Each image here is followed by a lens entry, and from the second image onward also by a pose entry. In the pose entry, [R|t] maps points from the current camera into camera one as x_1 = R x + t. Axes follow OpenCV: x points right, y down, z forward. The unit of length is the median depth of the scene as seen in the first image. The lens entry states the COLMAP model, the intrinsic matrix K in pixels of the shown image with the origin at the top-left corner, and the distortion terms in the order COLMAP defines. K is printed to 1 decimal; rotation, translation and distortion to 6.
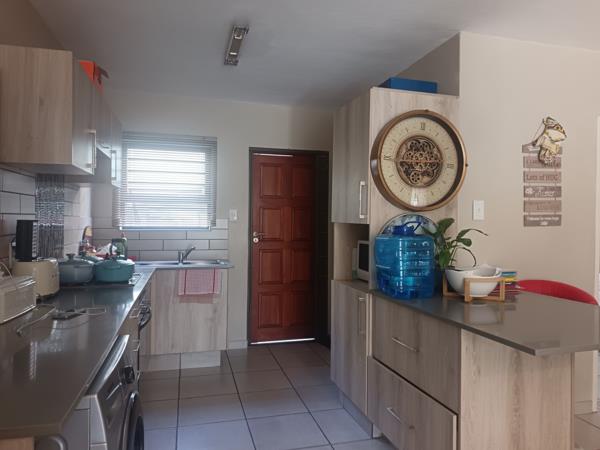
lens RADIAL K [[419.8, 0, 299.9], [0, 419.8, 222.2], [0, 0, 1]] dist [0.002552, 0.001763]
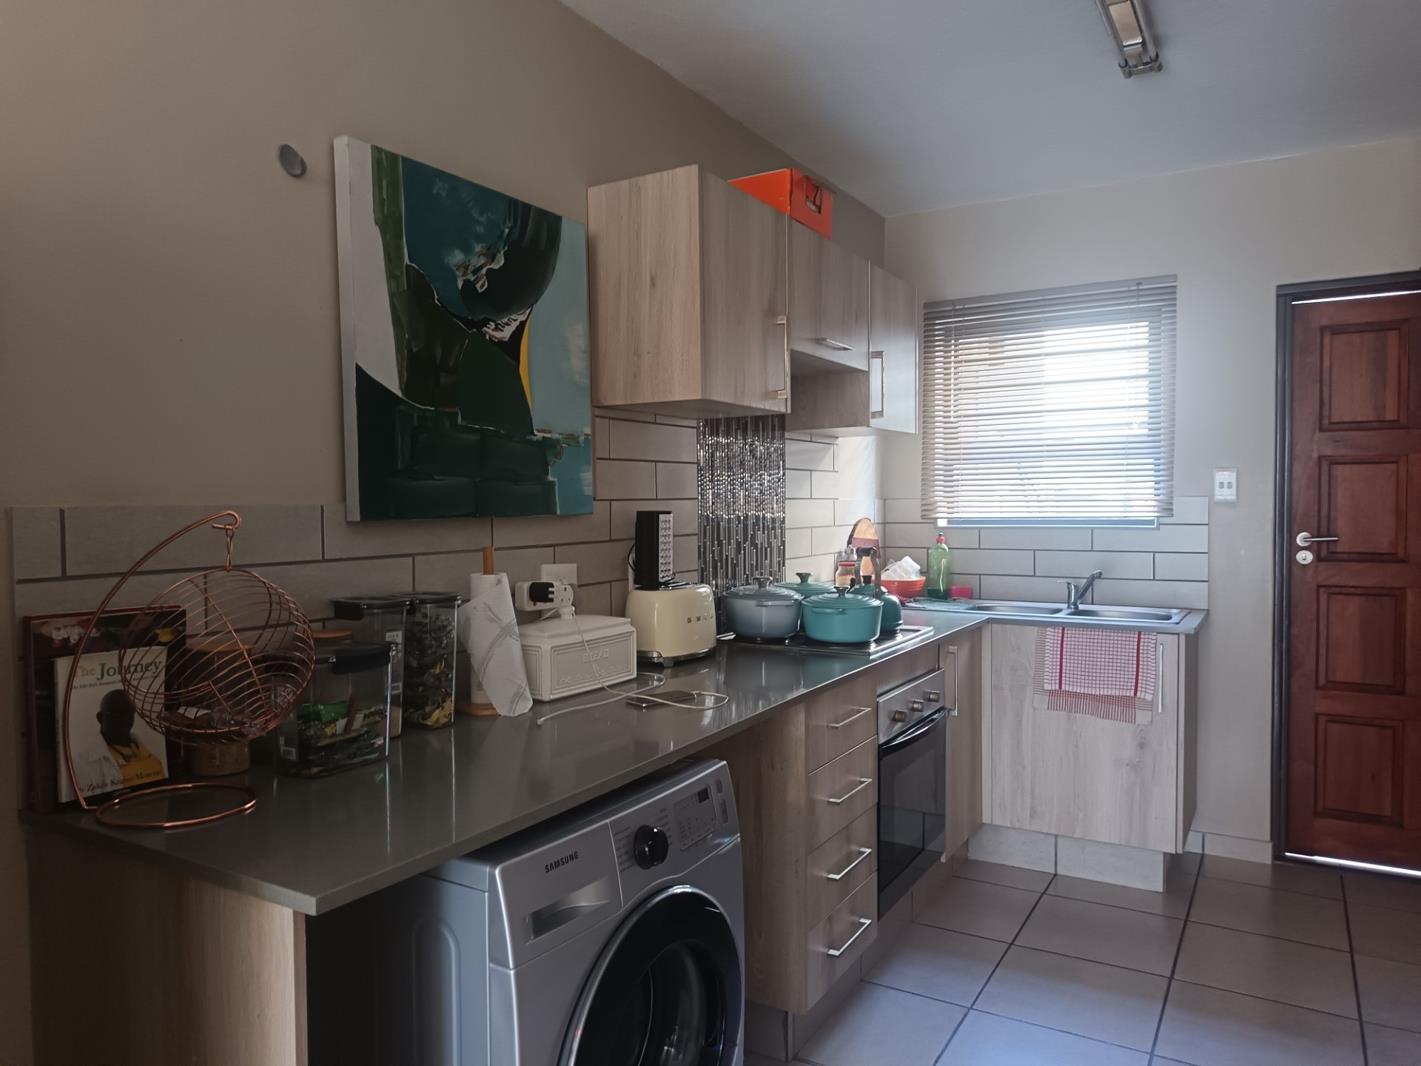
lens RADIAL K [[987.1, 0, 710.5], [0, 987.1, 533.0], [0, 0, 1]] dist [-0.003643, -0.003455]
pose [[0.689465, 0.009901, -0.724251, 0.157263], [0.013174, 0.999570, 0.026207, -0.004685], [0.724199, -0.027610, 0.689038, 0.113082]]
